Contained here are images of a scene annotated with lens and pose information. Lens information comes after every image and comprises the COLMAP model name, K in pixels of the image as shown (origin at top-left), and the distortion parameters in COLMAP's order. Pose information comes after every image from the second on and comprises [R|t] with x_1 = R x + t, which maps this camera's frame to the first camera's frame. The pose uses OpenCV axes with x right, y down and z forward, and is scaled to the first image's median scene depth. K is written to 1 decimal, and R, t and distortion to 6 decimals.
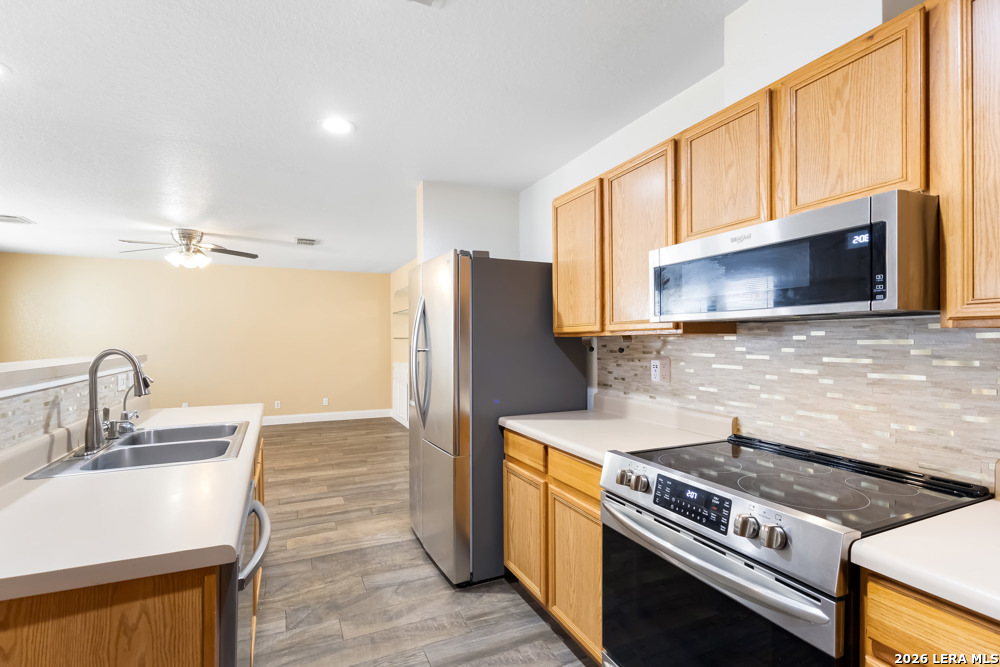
lens RADIAL K [[459.6, 0, 494.6], [0, 459.6, 339.5], [0, 0, 1]] dist [0.001377, 0.002015]
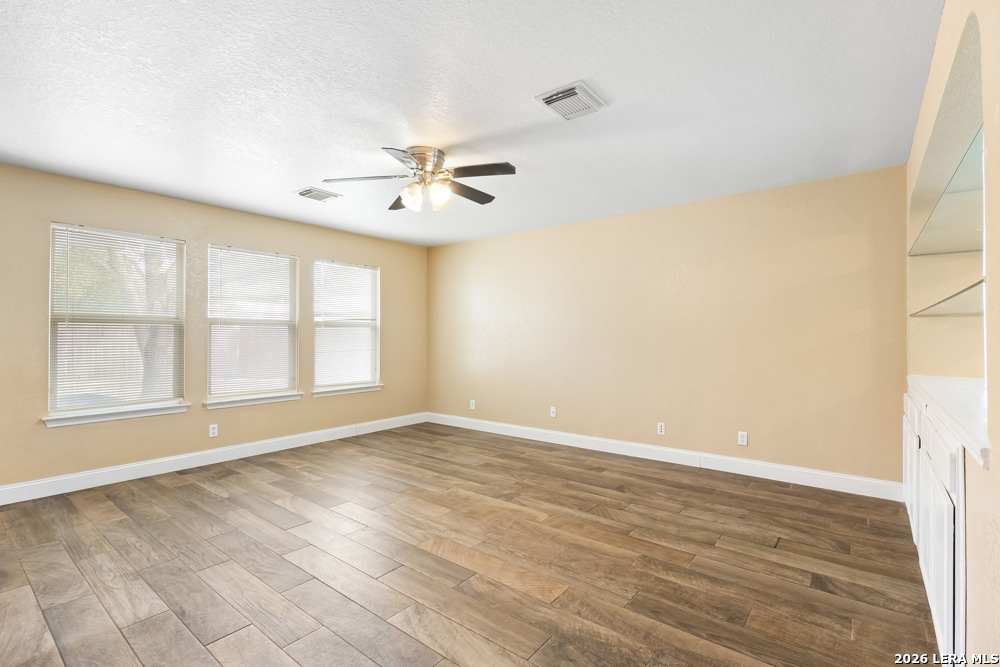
lens RADIAL K [[459.6, 0, 500.9], [0, 459.6, 335.8], [0, 0, 1]] dist [0.001377, 0.002015]
pose [[0.453462, 0.000141, -0.891276, -0.054017], [0.000846, 0.999999, 0.000588, 0.041879], [0.891275, -0.001020, 0.453461, 1.294721]]
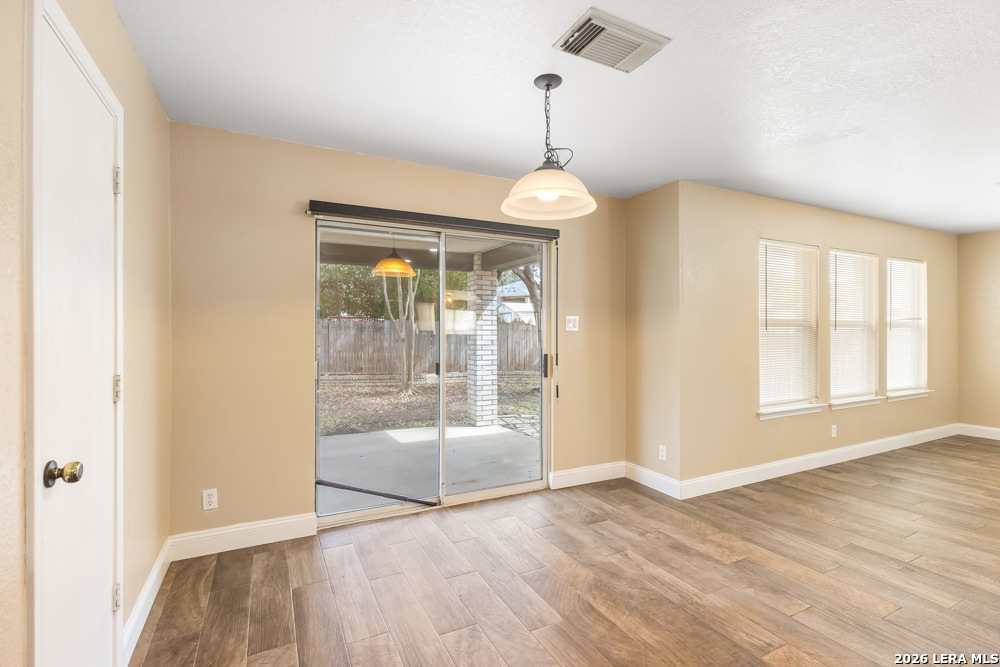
lens RADIAL K [[459.6, 0, 500.2], [0, 459.6, 335.7], [0, 0, 1]] dist [0.001377, 0.002015]
pose [[0.045818, -0.000049, -0.998950, -0.340786], [0.006338, 0.999980, 0.000241, 0.027680], [0.998930, -0.006343, 0.045817, 0.001211]]
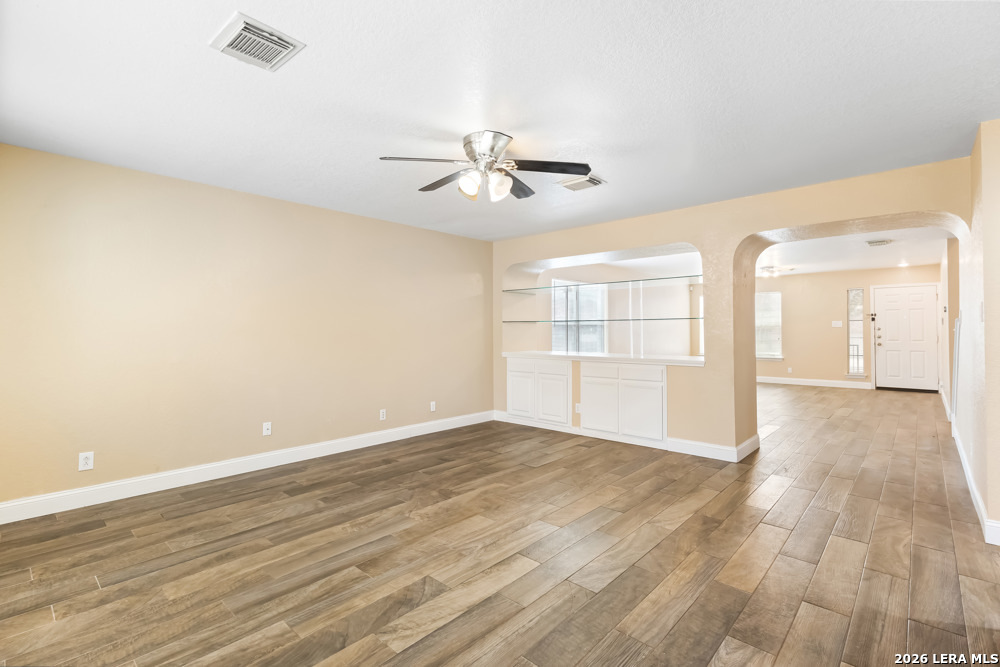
lens RADIAL K [[459.6, 0, 496.5], [0, 459.6, 324.0], [0, 0, 1]] dist [0.001377, 0.002015]
pose [[0.921971, 0.005518, 0.387220, -1.420432], [-0.000378, 0.999911, -0.013348, 0.032950], [-0.387259, 0.012161, 0.921891, 0.705906]]
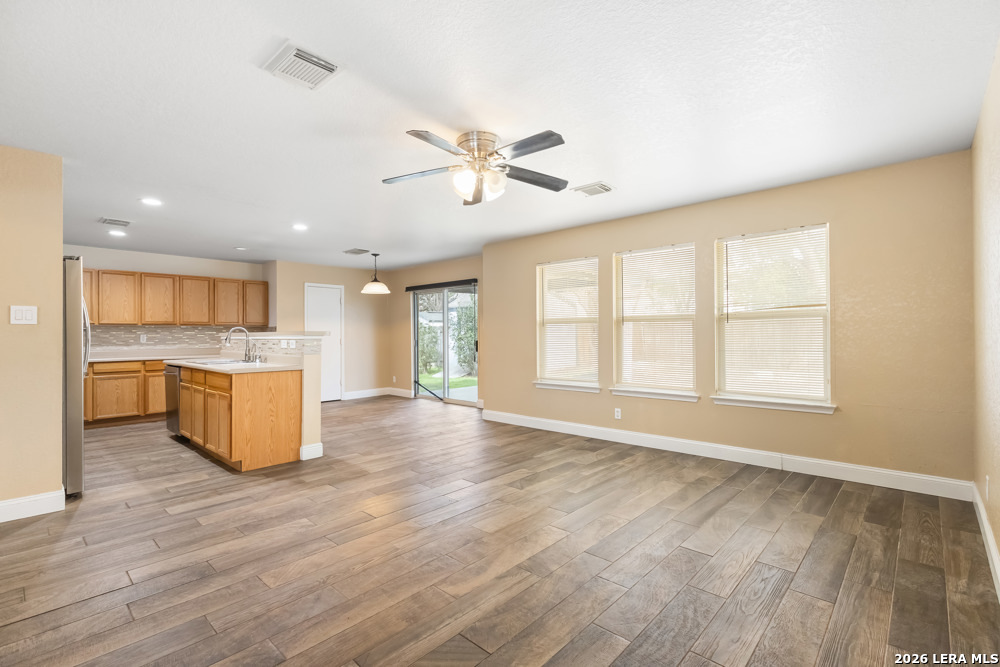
lens RADIAL K [[459.6, 0, 496.3], [0, 459.6, 331.1], [0, 0, 1]] dist [0.001377, 0.002015]
pose [[-0.925884, 0.005838, -0.377763, -0.722297], [0.009296, 0.999930, -0.007329, 0.048546], [0.377694, -0.010298, -0.925873, 2.543628]]
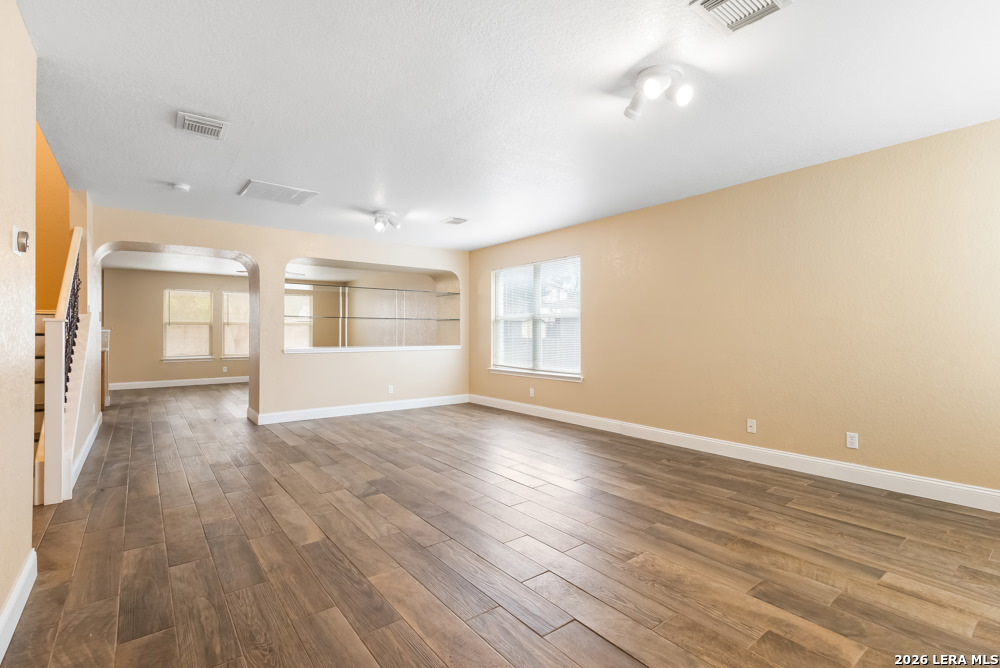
lens RADIAL K [[459.6, 0, 497.7], [0, 459.6, 333.0], [0, 0, 1]] dist [0.001377, 0.002015]
pose [[0.227180, 0.004493, -0.973843, 2.102348], [0.005101, 0.999970, 0.005804, 0.059048], [0.973840, -0.006287, 0.227150, 2.371833]]
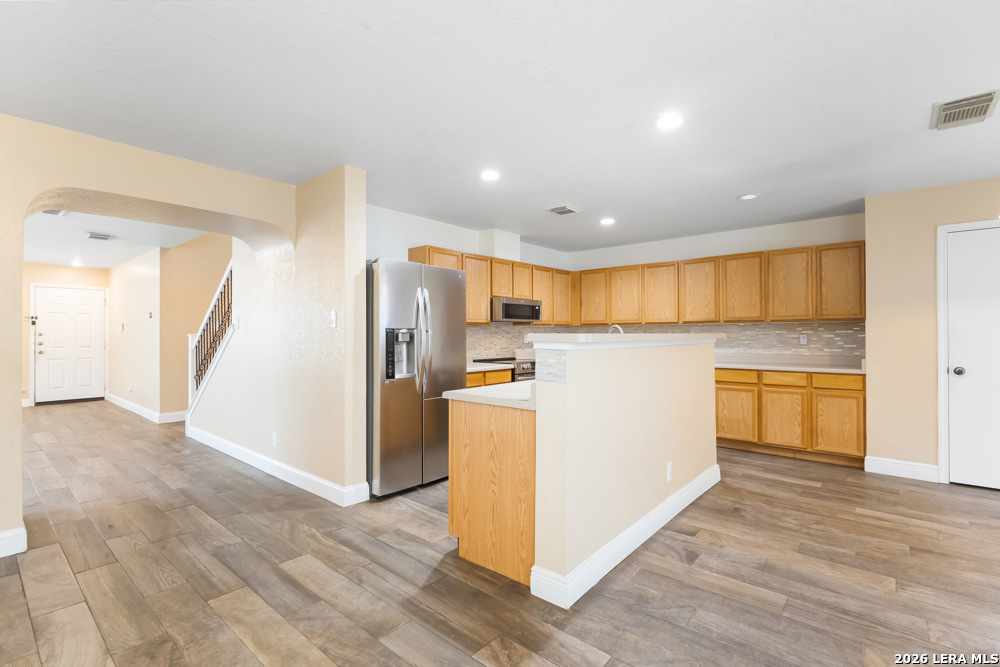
lens RADIAL K [[459.6, 0, 497.1], [0, 459.6, 331.9], [0, 0, 1]] dist [0.001377, 0.002015]
pose [[-0.417457, 0.008770, 0.908654, -1.349817], [0.001487, 0.999959, -0.008969, 0.036788], [-0.908695, -0.002393, -0.417453, 1.293994]]
